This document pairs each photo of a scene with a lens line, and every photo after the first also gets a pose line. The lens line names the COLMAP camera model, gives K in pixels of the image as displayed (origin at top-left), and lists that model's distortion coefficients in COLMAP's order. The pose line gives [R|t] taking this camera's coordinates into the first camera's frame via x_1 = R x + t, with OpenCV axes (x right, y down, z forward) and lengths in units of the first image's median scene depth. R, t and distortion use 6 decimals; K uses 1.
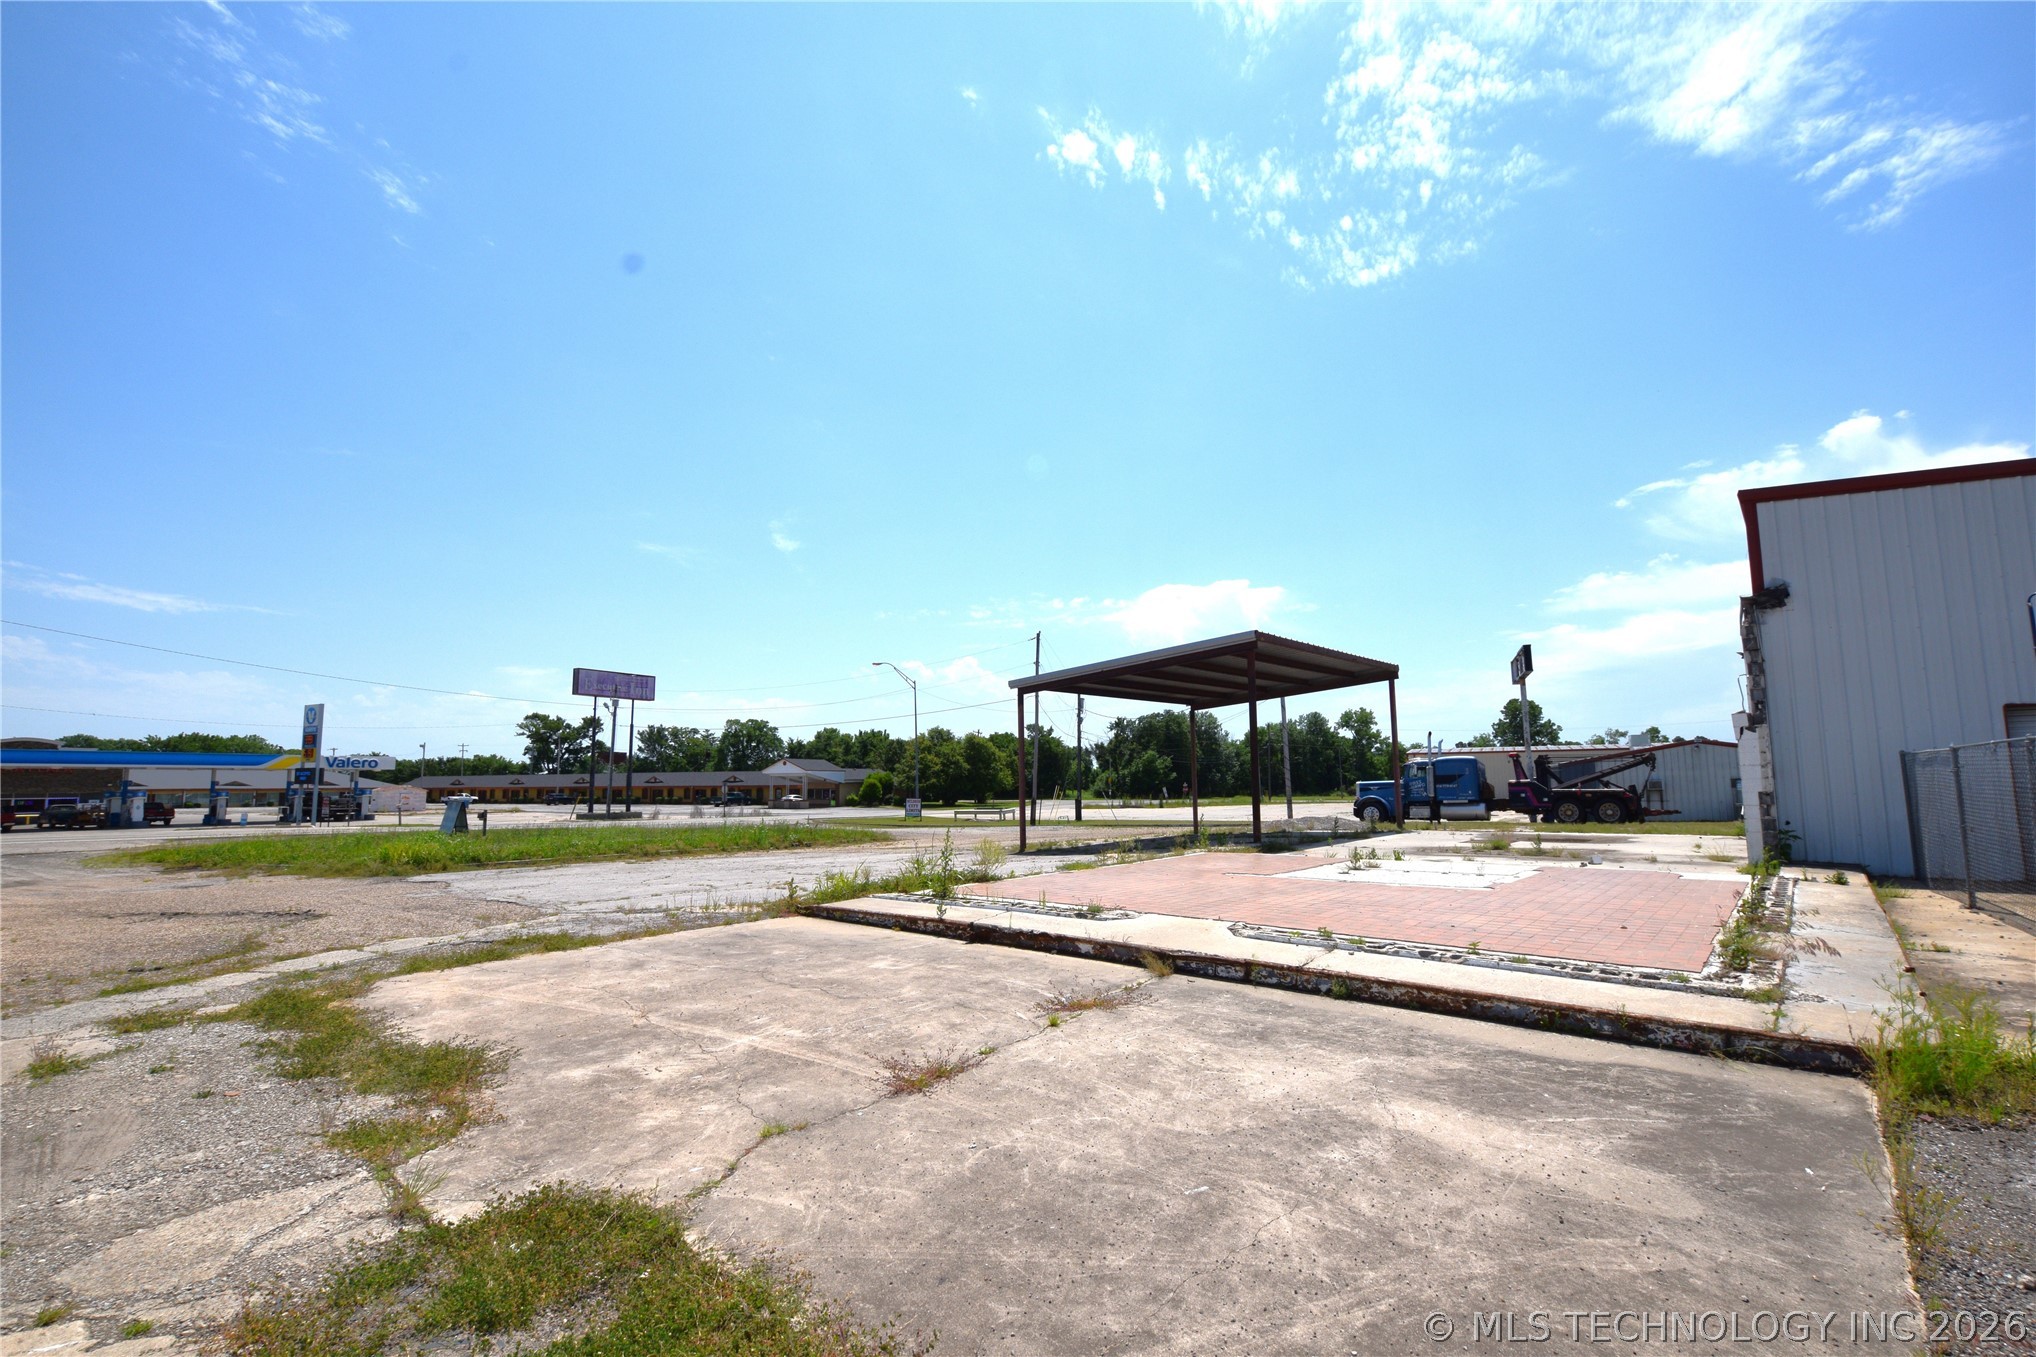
lens RADIAL K [[897.6, 0, 1029.2], [0, 897.6, 687.3], [0, 0, 1]] dist [-0.038010, 0.008842]
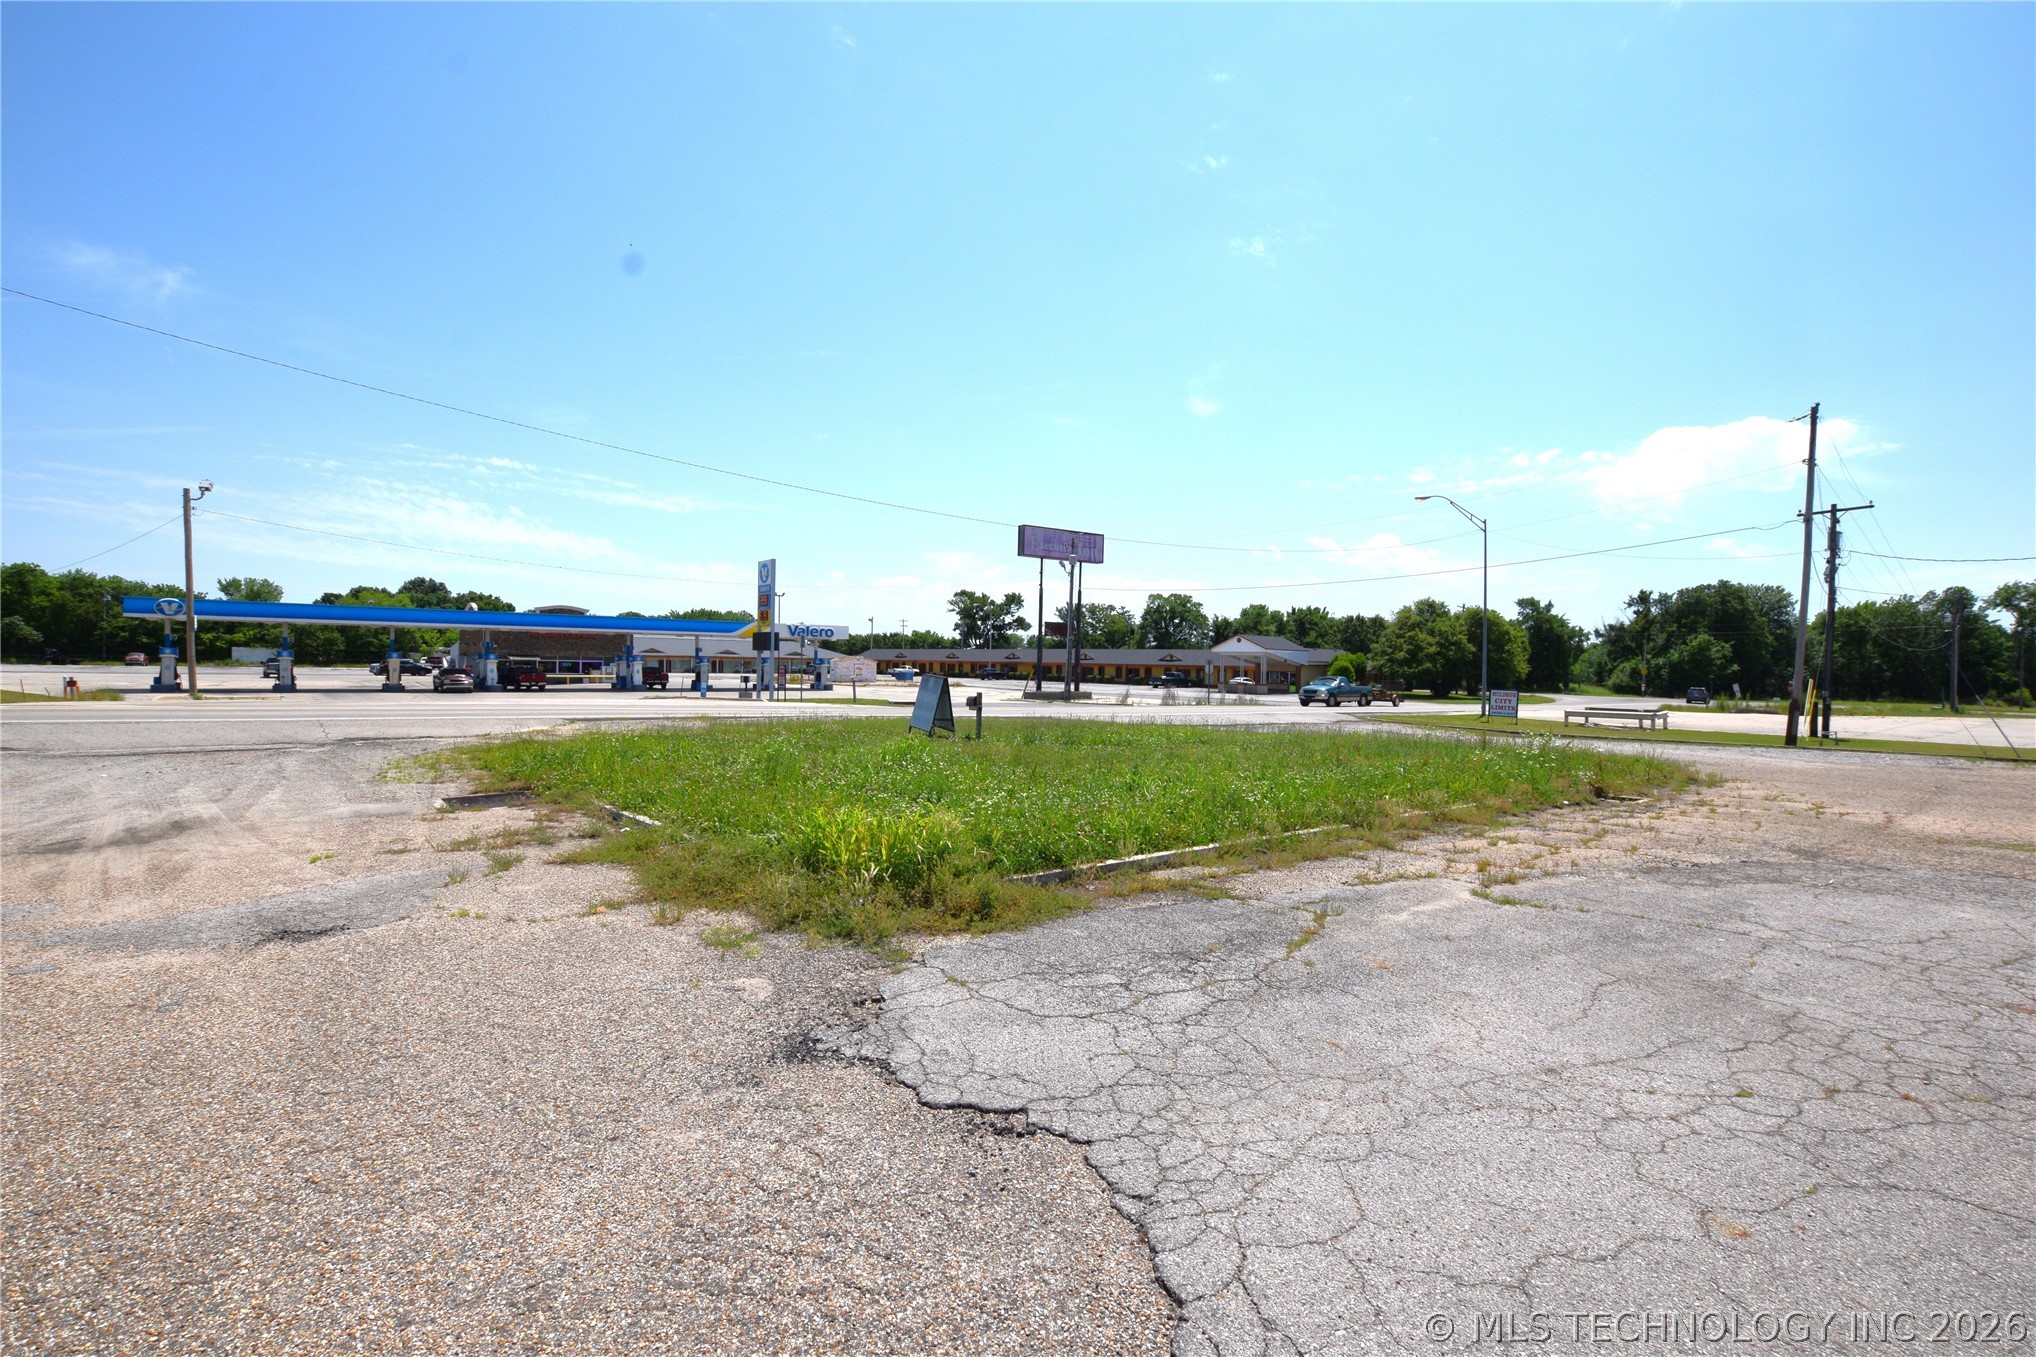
lens RADIAL K [[897.6, 0, 1029.2], [0, 897.6, 687.3], [0, 0, 1]] dist [-0.038010, 0.008842]
pose [[0.911265, 0.038447, -0.410023, -0.078903], [0.015370, 0.991764, 0.127156, 0.013830], [0.411534, -0.122175, 0.903168, 0.110483]]
